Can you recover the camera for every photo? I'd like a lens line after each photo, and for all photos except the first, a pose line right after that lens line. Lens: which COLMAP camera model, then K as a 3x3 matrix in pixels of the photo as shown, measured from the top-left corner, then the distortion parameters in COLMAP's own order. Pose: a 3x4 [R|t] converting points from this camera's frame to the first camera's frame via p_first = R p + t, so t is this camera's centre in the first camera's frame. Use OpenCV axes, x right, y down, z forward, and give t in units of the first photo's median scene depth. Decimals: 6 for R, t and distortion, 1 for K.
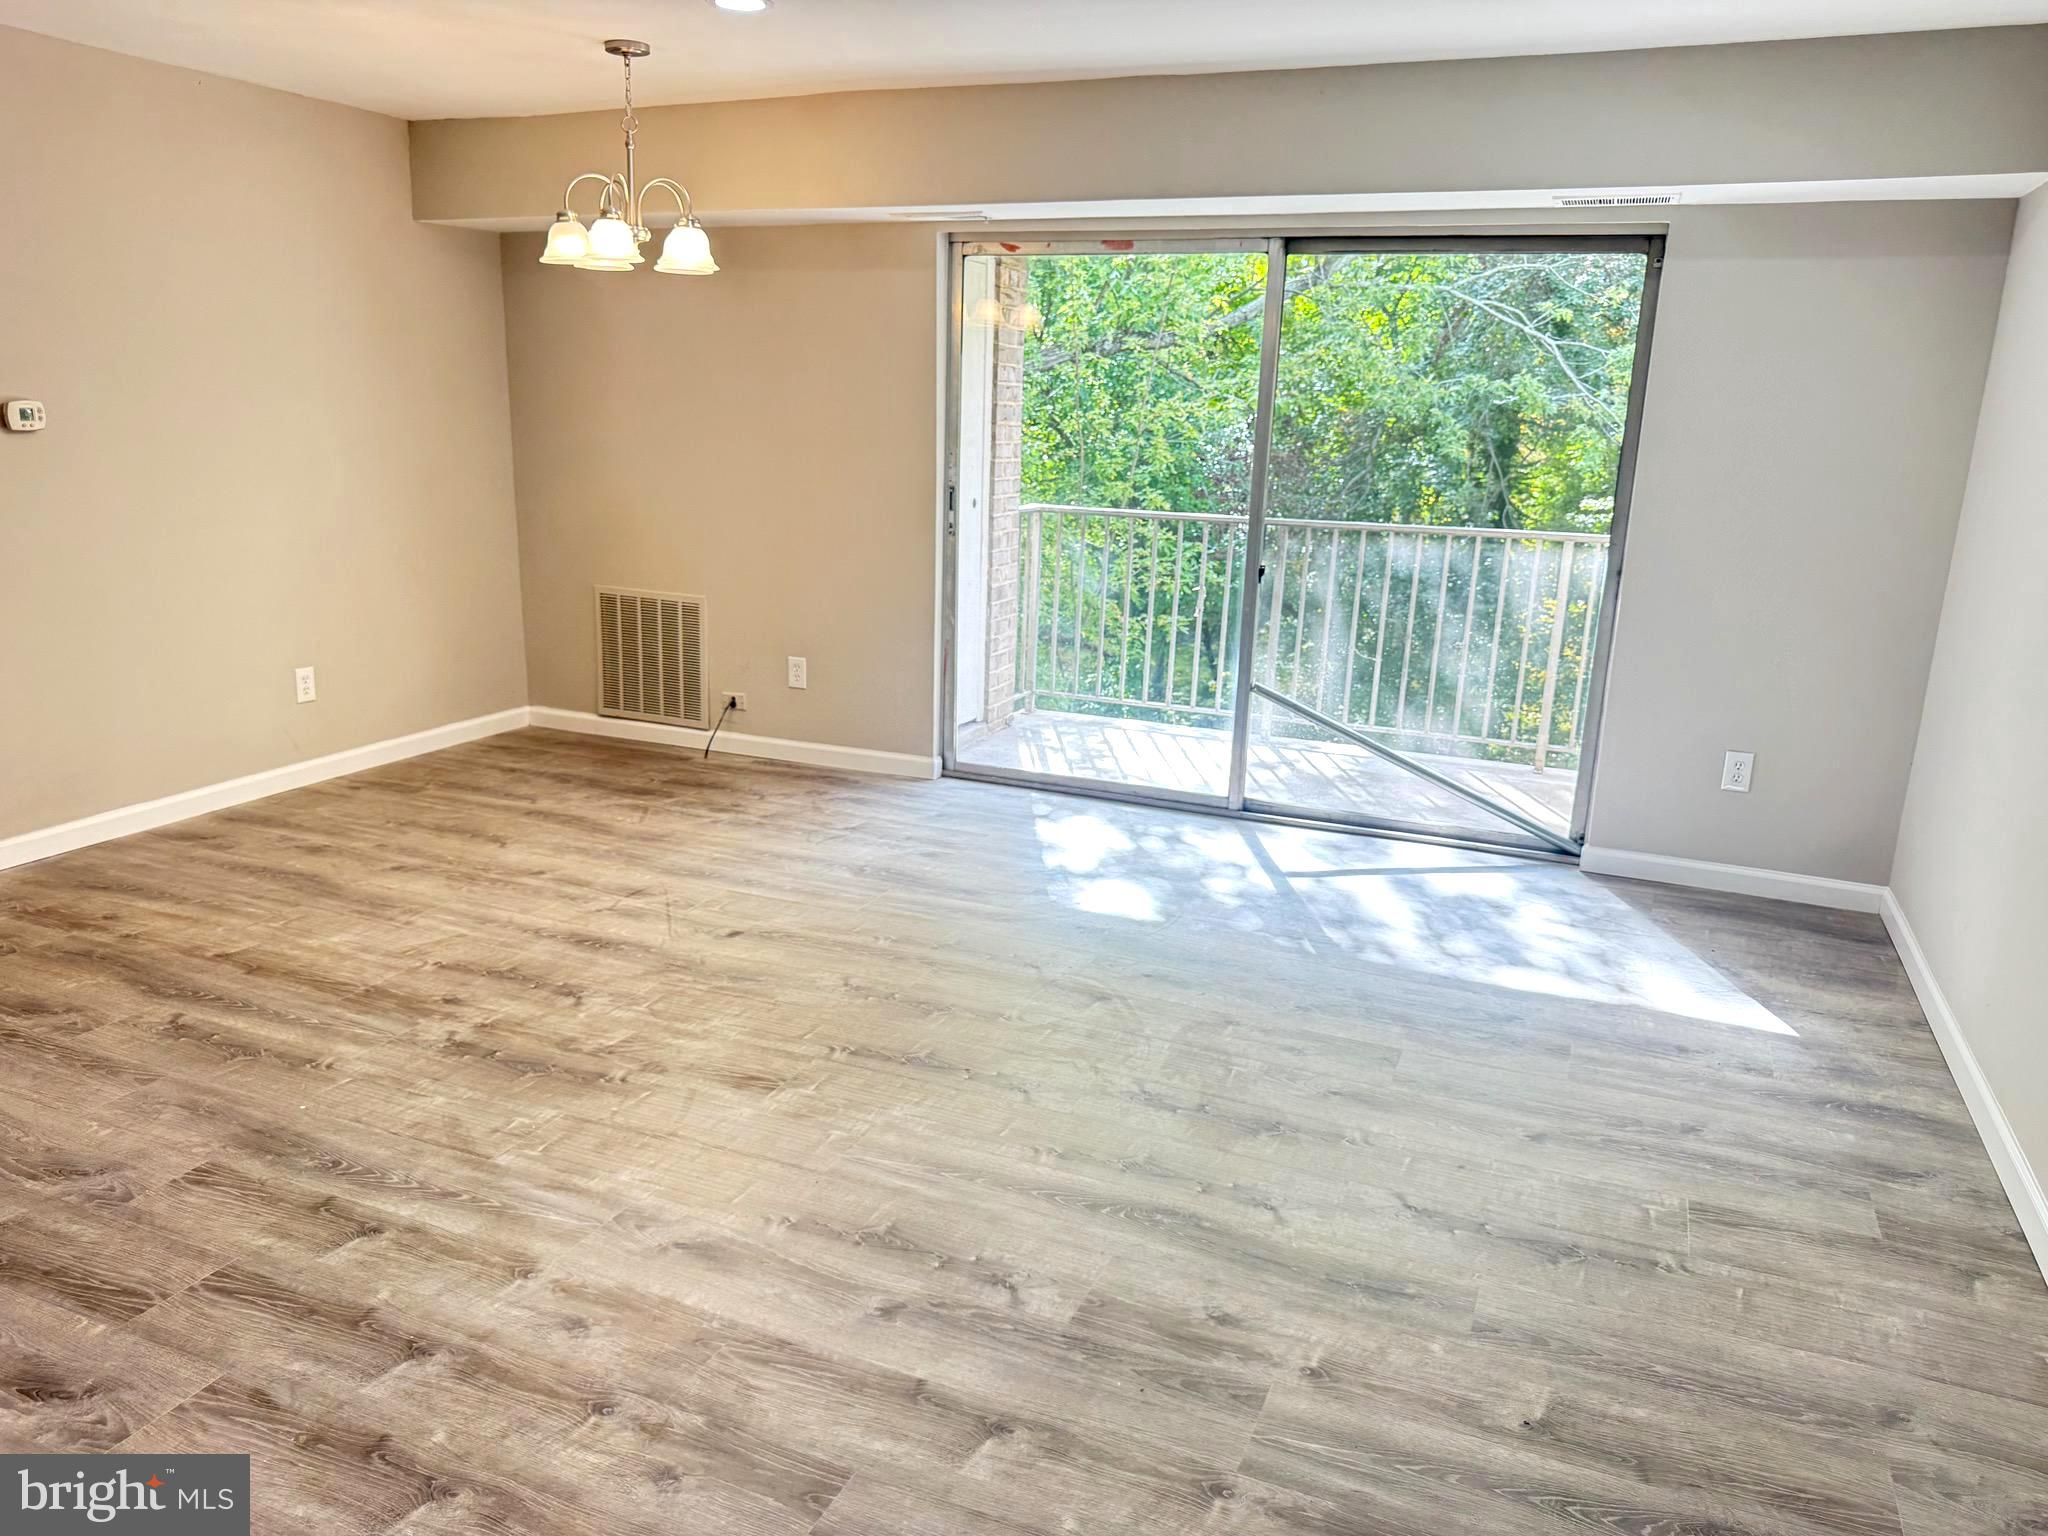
lens RADIAL K [[1461.3, 0, 1040.0], [0, 1461.3, 768.7], [0, 0, 1]] dist [0.017077, -0.021802]
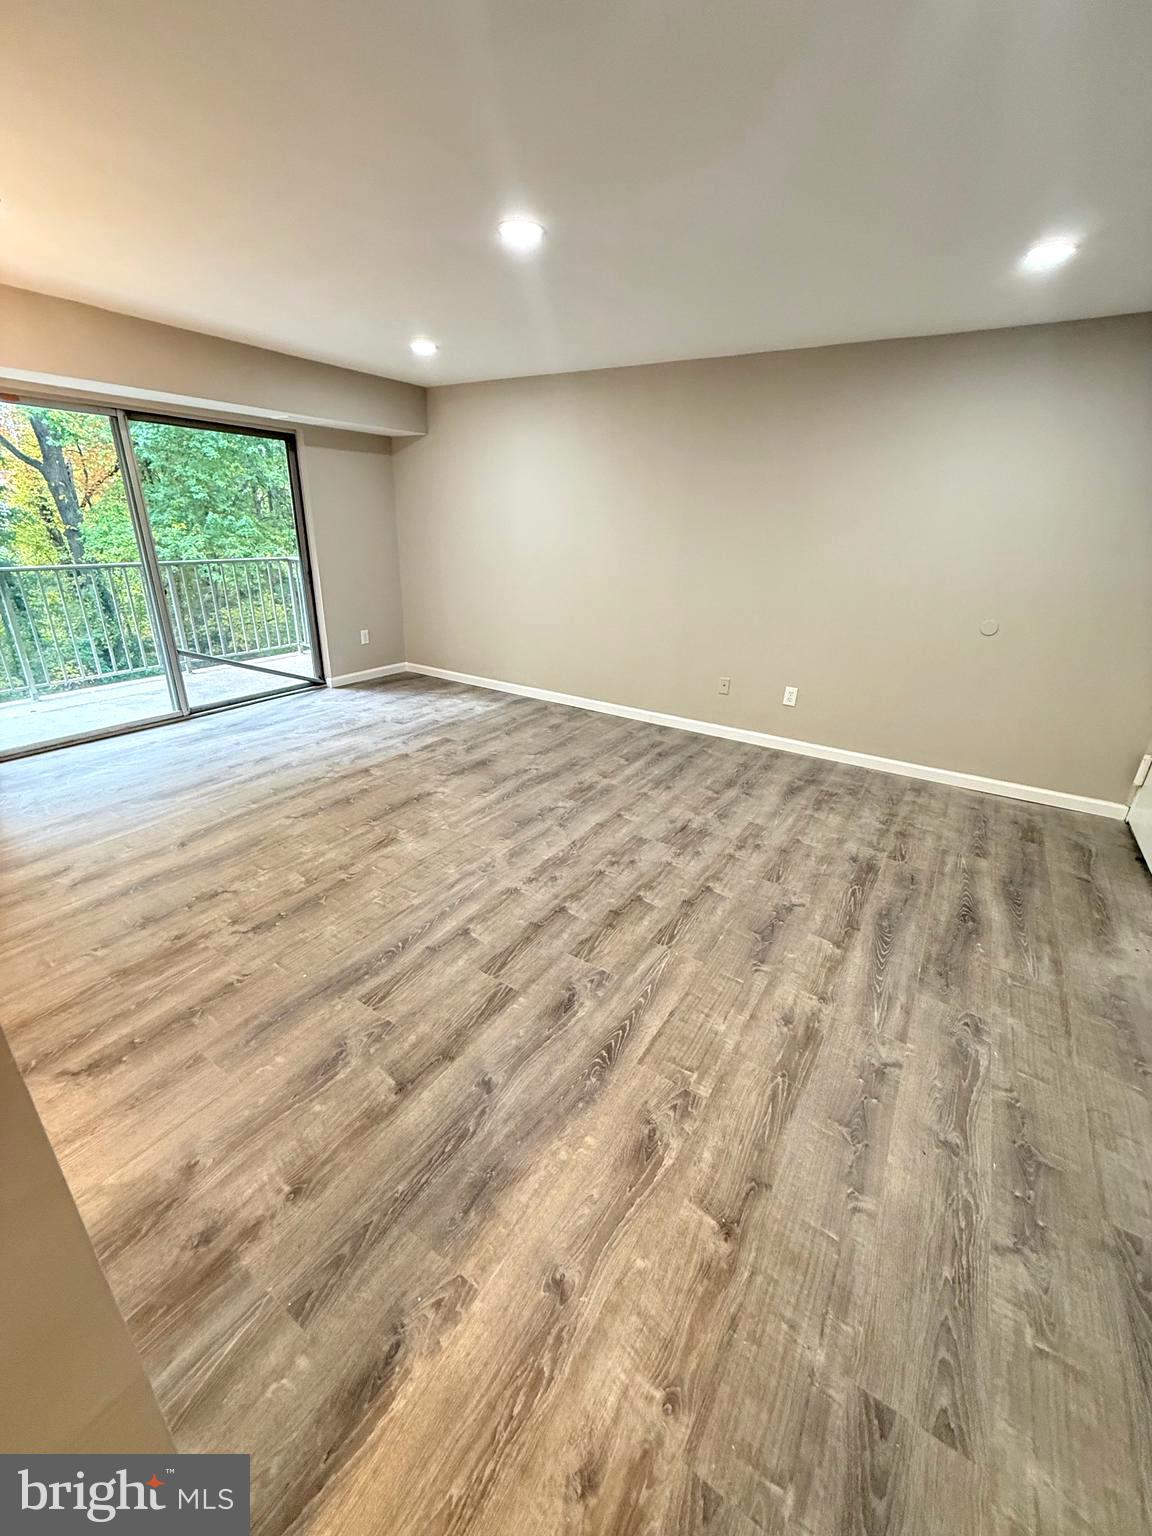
lens RADIAL K [[615.4, 0, 577.1], [0, 615.4, 757.7], [0, 0, 1]] dist [0.001085, -0.001030]
pose [[0.173484, -0.382197, 0.907650, -0.870489], [0.215661, 0.913999, 0.343650, -0.145309], [-0.960934, 0.136127, 0.240990, 0.448556]]
